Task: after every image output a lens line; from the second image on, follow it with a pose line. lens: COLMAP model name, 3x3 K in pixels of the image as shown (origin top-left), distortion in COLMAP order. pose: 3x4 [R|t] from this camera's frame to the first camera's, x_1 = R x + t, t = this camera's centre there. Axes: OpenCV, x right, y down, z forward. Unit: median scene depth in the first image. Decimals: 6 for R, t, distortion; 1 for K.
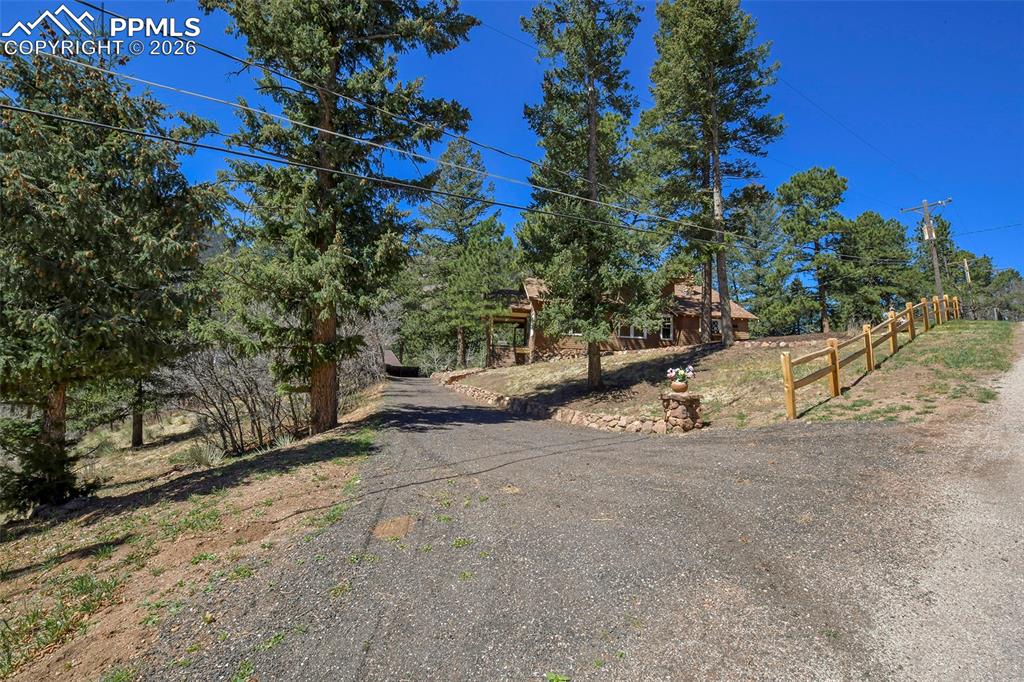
lens RADIAL K [[437.6, 0, 512.0], [0, 437.6, 335.0], [0, 0, 1]] dist [-0.000981, -0.000904]
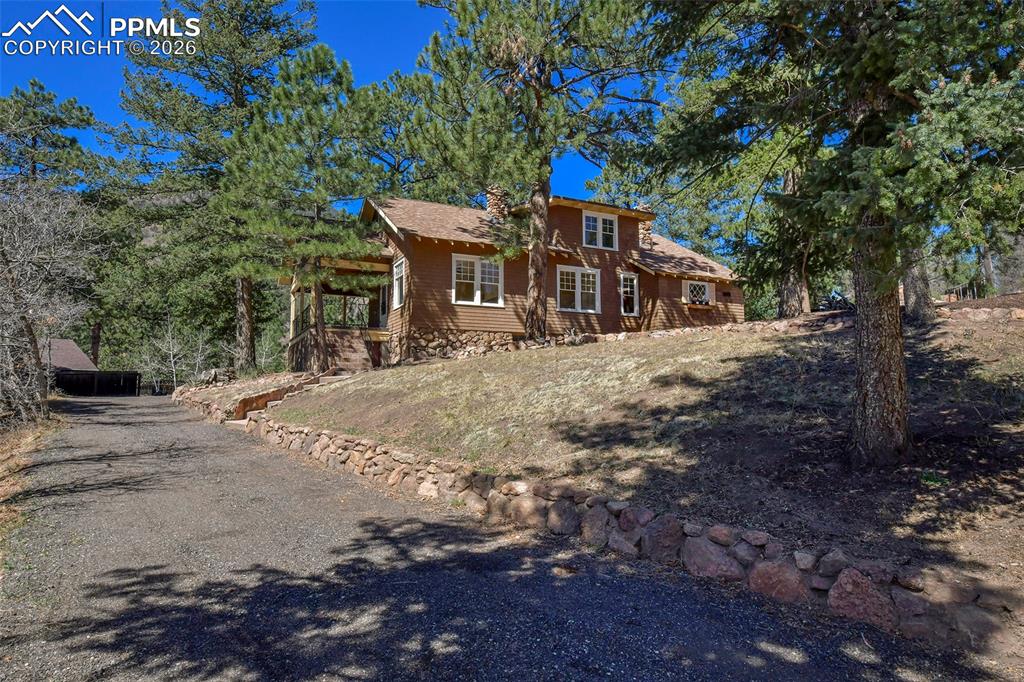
lens RADIAL K [[582.3, 0, 512.0], [0, 582.3, 341.0], [0, 0, 1]] dist [-0.003797, -0.000709]
pose [[0.930530, -0.011102, 0.366046, -0.080585], [-0.003462, 0.999229, 0.039107, 0.014404], [-0.366198, -0.037658, 0.929775, 0.317159]]
